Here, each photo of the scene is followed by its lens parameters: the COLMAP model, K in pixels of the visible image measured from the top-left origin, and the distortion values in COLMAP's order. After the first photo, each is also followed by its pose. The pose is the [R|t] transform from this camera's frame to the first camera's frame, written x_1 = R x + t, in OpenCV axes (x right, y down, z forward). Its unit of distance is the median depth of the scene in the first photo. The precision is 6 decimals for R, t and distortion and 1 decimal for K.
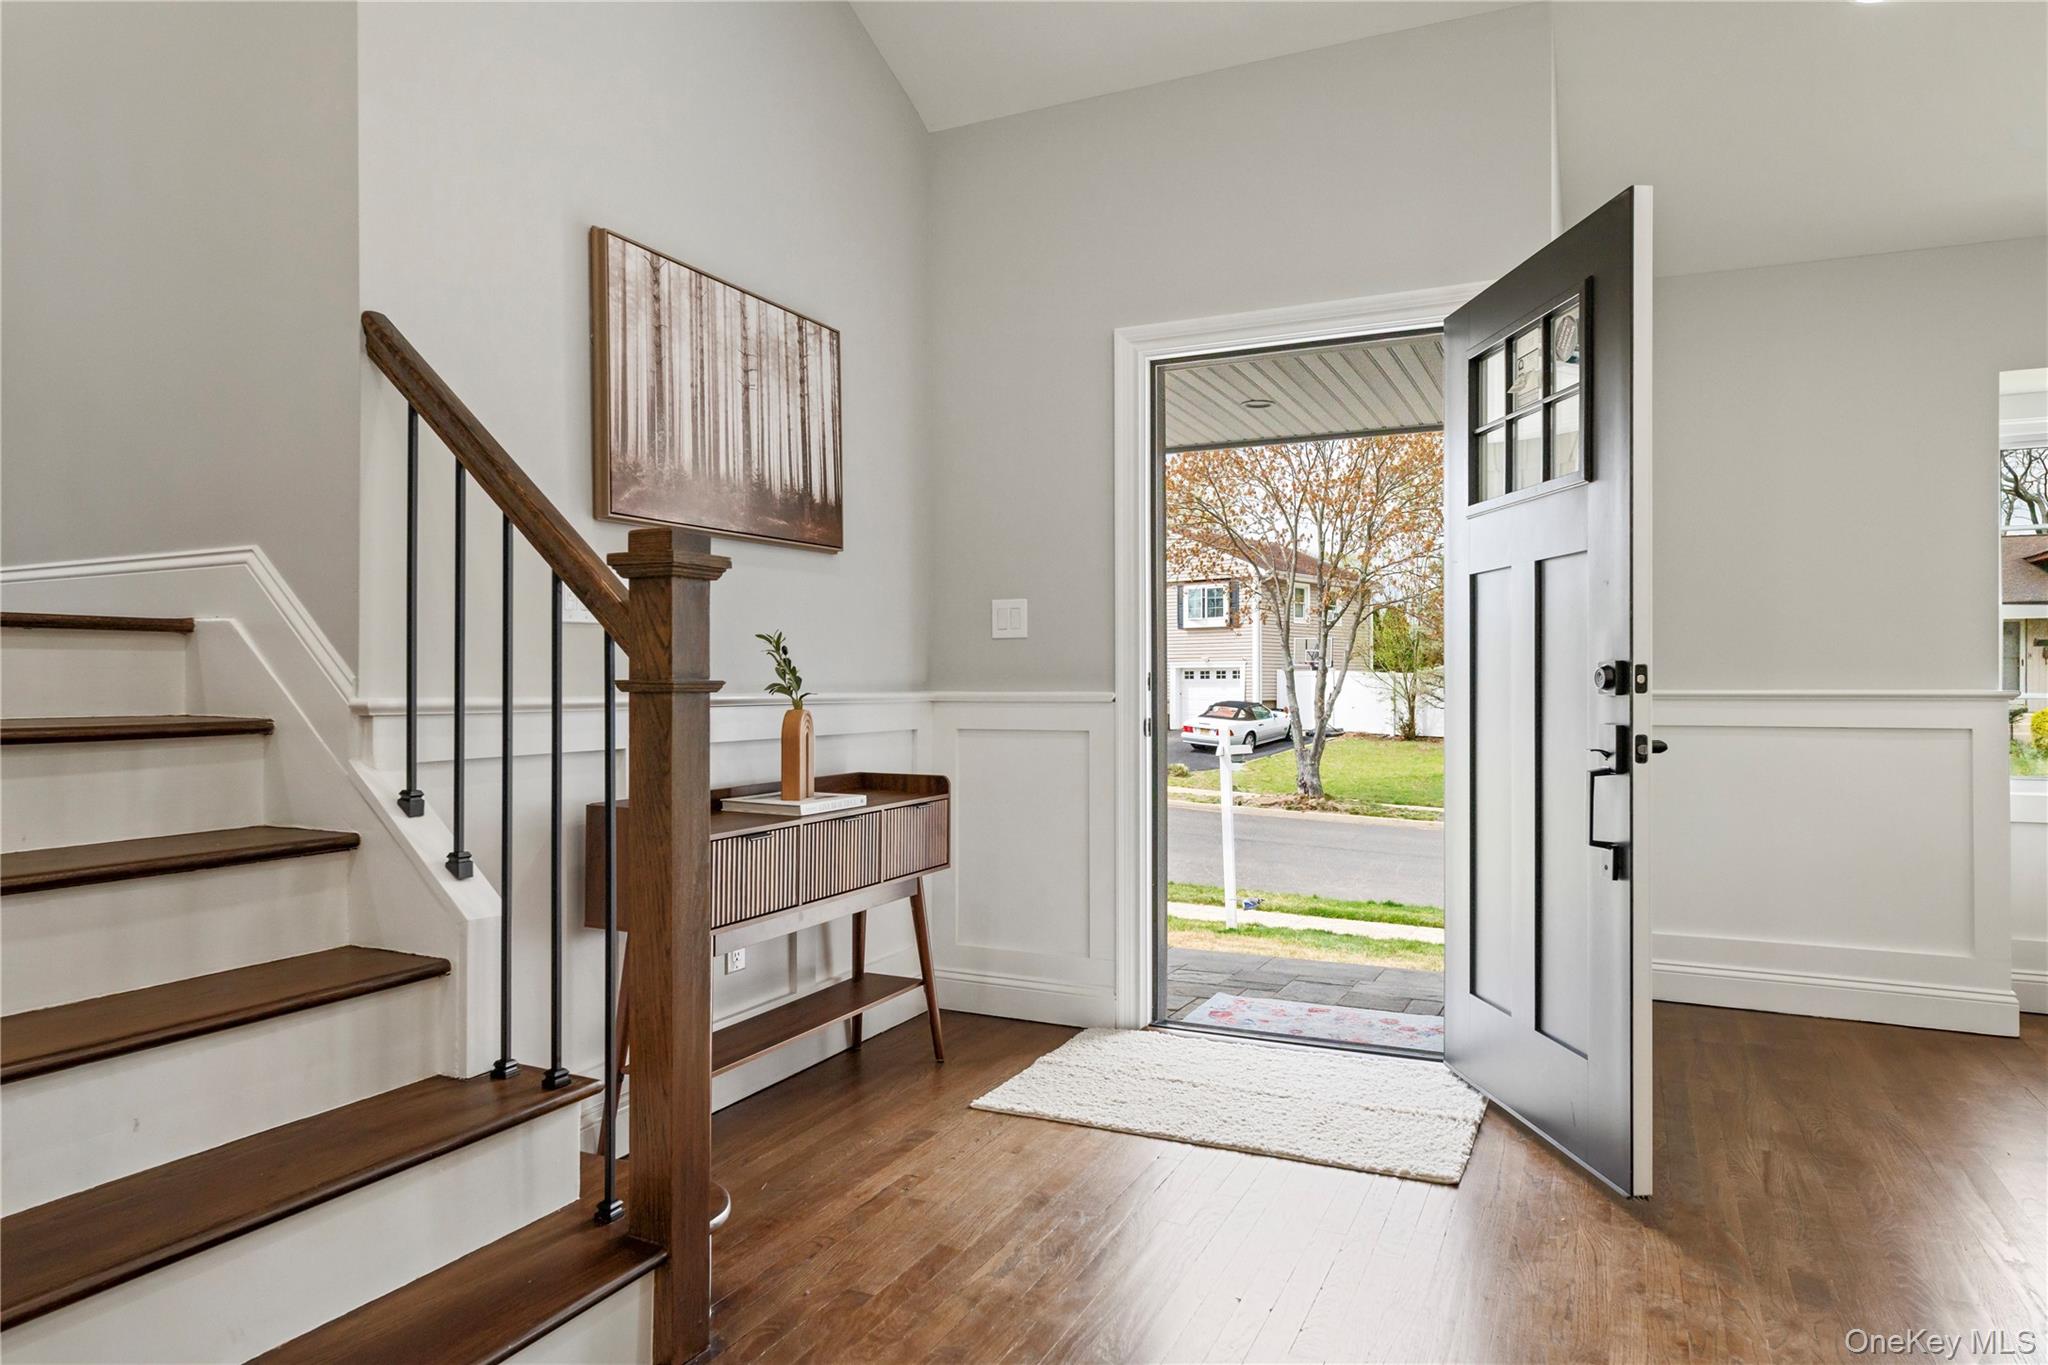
lens RADIAL K [[1239.4, 0, 1007.9], [0, 1239.4, 686.9], [0, 0, 1]] dist [0.002640, 0.003118]
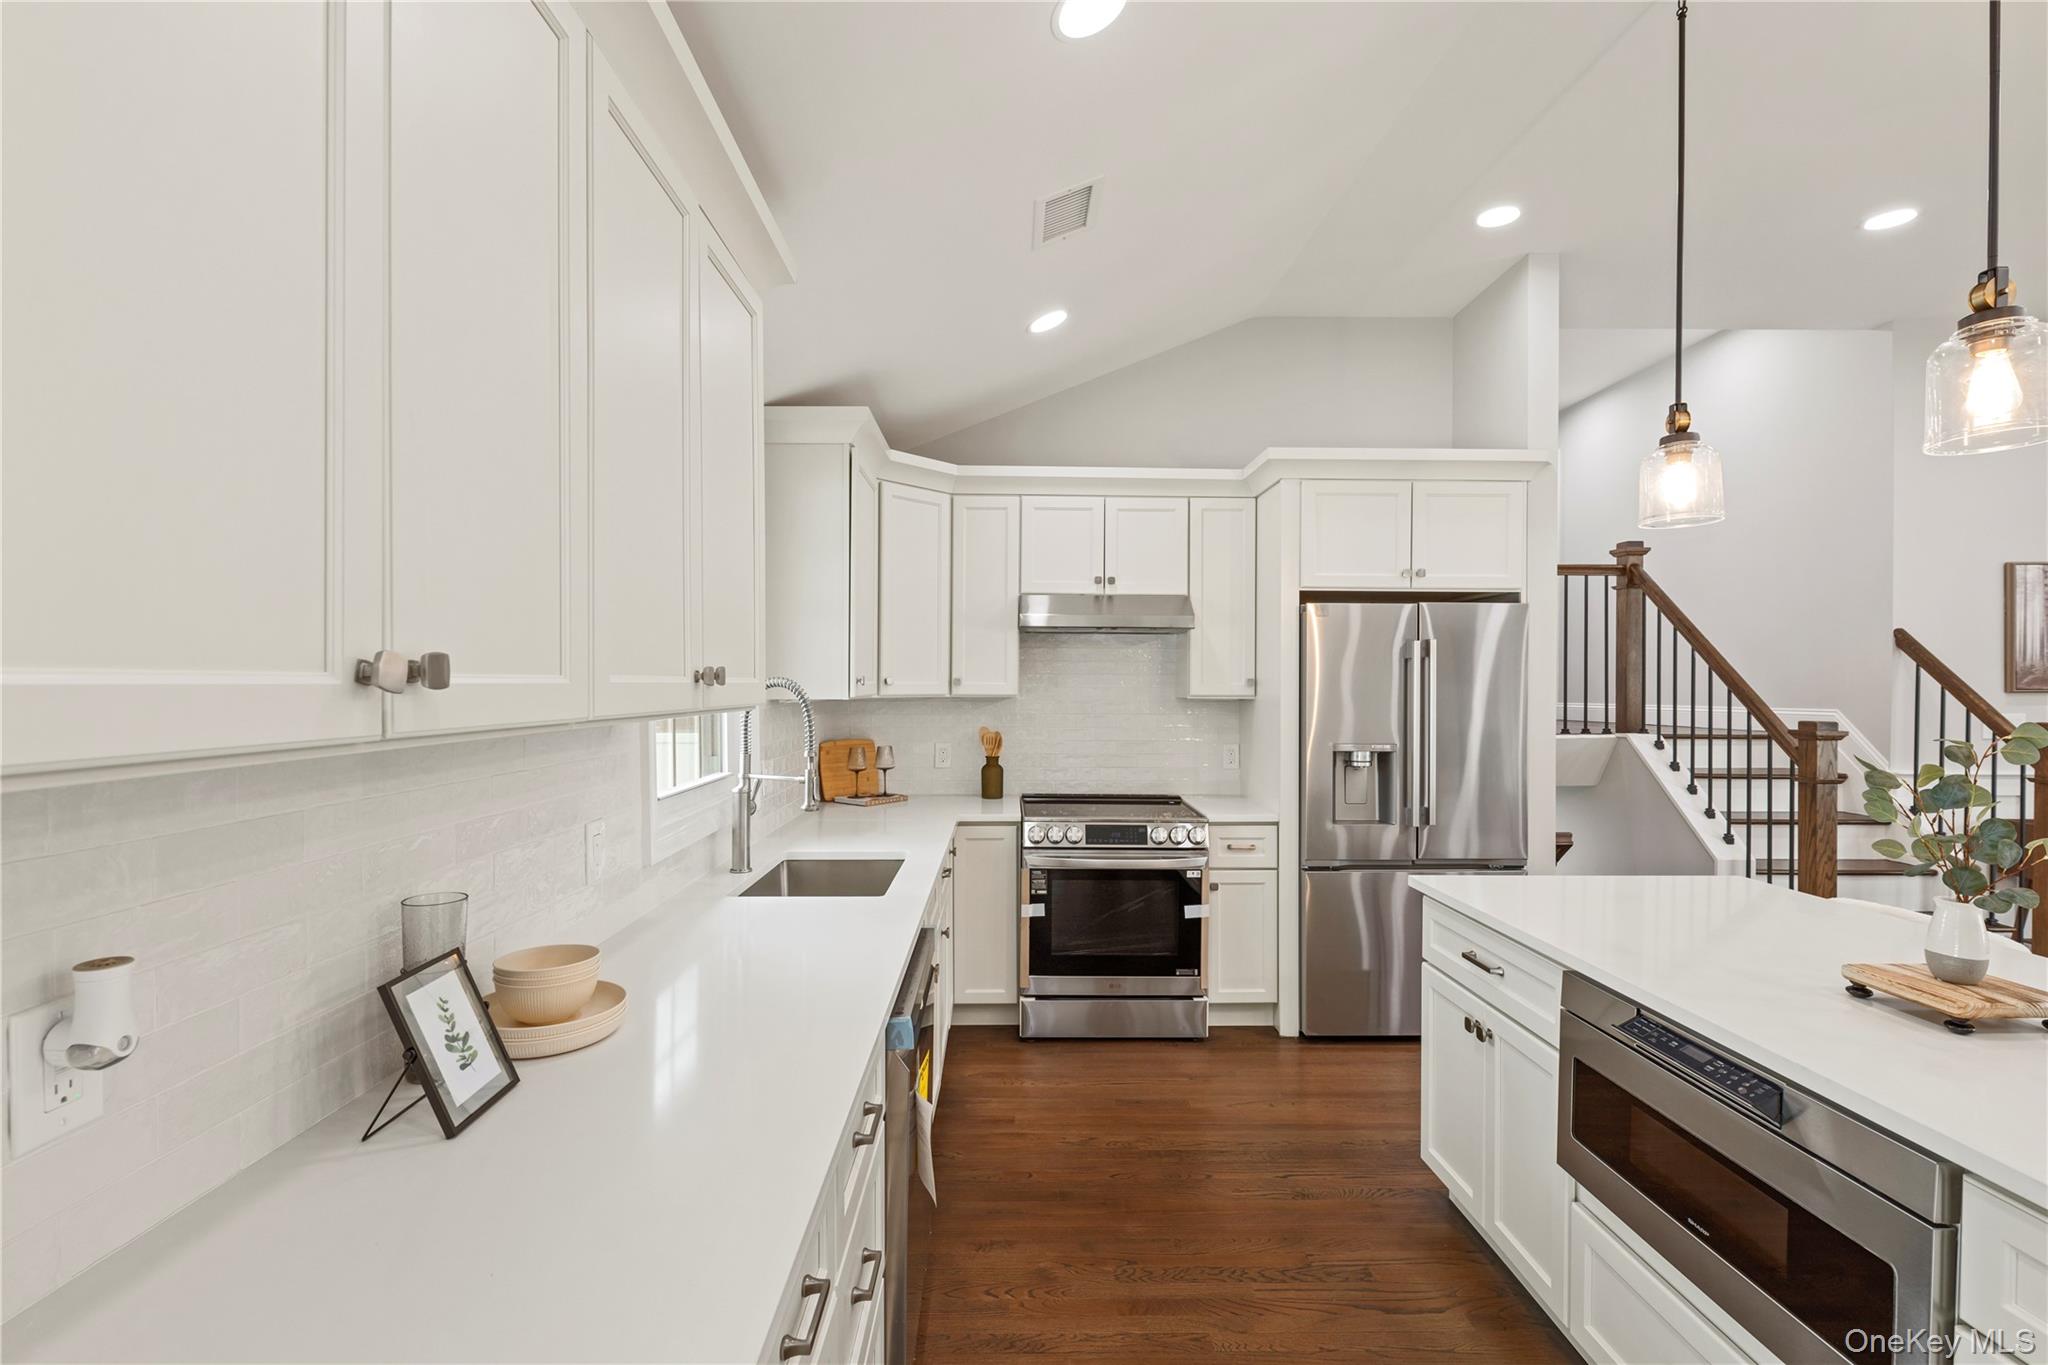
lens RADIAL K [[910.7, 0, 1026.7], [0, 910.7, 685.9], [0, 0, 1]] dist [0.000278, -0.000022]
pose [[0.460903, 0.012302, -0.887365, 0.267491], [-0.009648, 0.999914, 0.008852, -0.123011], [0.887398, 0.004481, 0.460982, -1.135068]]
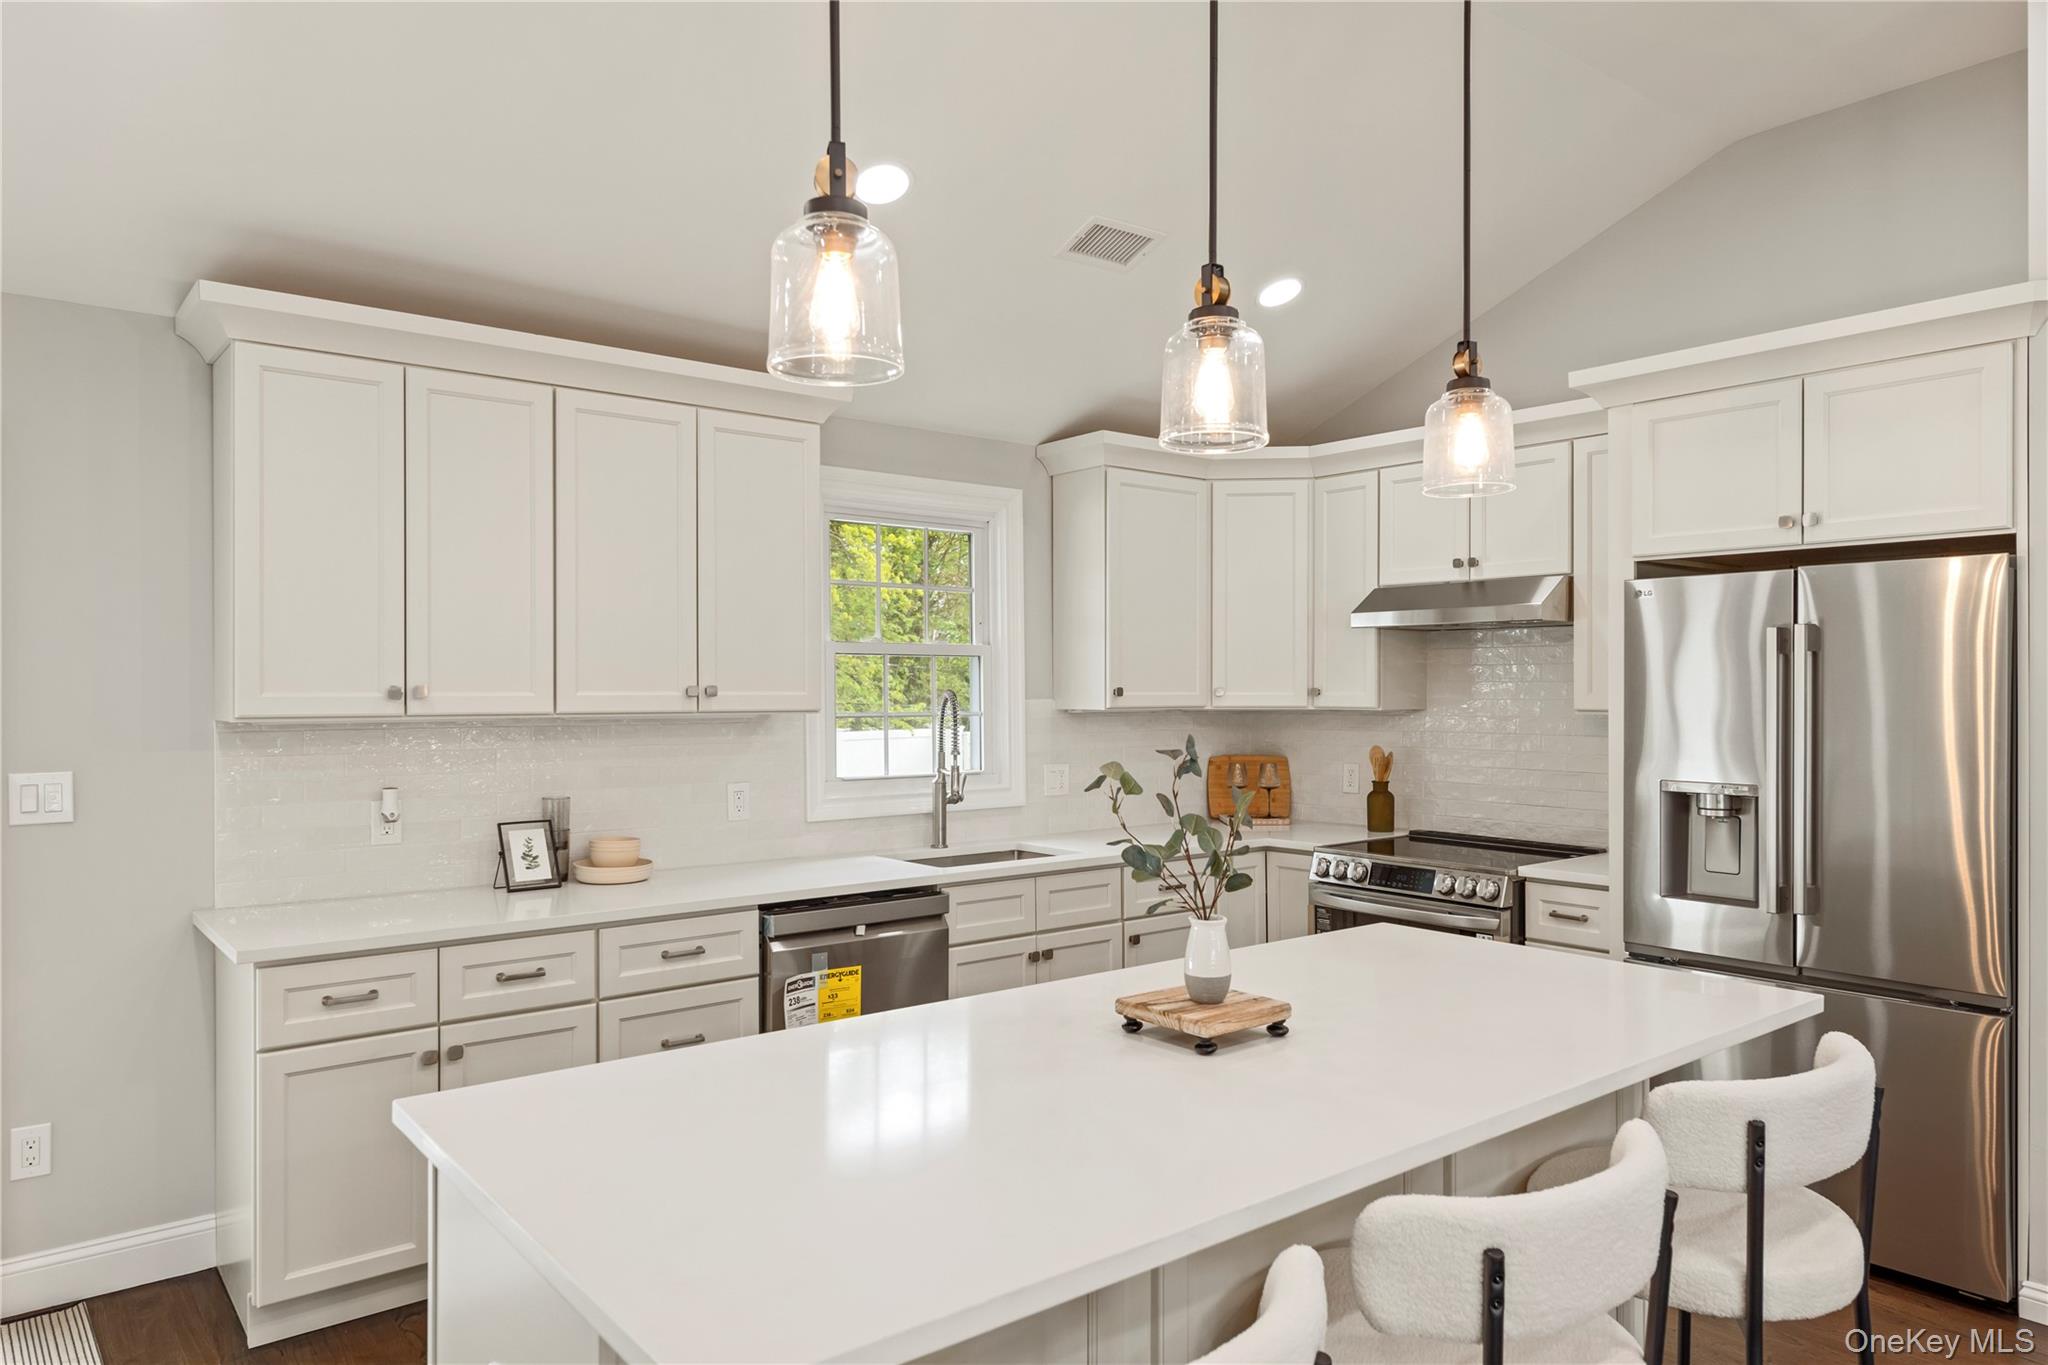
lens RADIAL K [[1310.9, 0, 1021.9], [0, 1310.9, 687.3], [0, 0, 1]] dist [0.004244, -0.002119]
pose [[-0.420784, 0.006174, -0.907140, 0.699928], [0.000344, 0.999978, 0.006647, -0.132691], [0.907161, 0.002485, -0.420777, -0.290608]]
